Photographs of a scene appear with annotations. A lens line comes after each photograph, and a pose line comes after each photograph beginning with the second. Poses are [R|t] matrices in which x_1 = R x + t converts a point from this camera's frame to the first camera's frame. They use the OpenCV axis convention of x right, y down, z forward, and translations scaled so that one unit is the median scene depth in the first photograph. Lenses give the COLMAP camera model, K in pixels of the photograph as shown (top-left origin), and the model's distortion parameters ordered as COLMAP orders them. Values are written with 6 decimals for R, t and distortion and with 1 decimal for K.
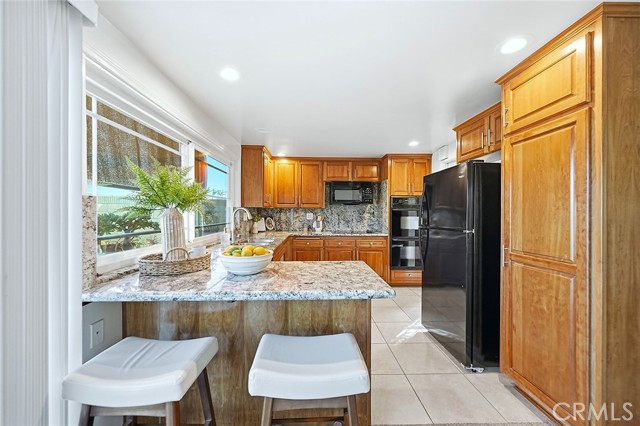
lens RADIAL K [[249.4, 0, 319.6], [0, 249.4, 211.3], [0, 0, 1]] dist [-0.000481, -0.000002]
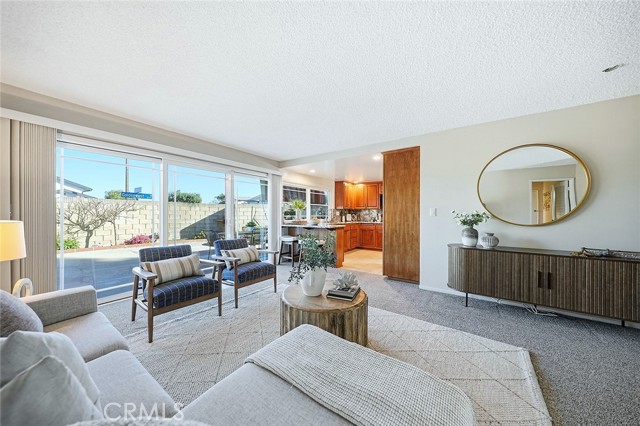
lens RADIAL K [[222.9, 0, 317.7], [0, 222.9, 213.1], [0, 0, 1]] dist [0.000452, 0.000016]
pose [[0.809829, -0.000778, -0.586666, 1.522192], [-0.000423, 0.999998, -0.001909, 0.050184], [0.586666, 0.001794, 0.809827, -1.488623]]
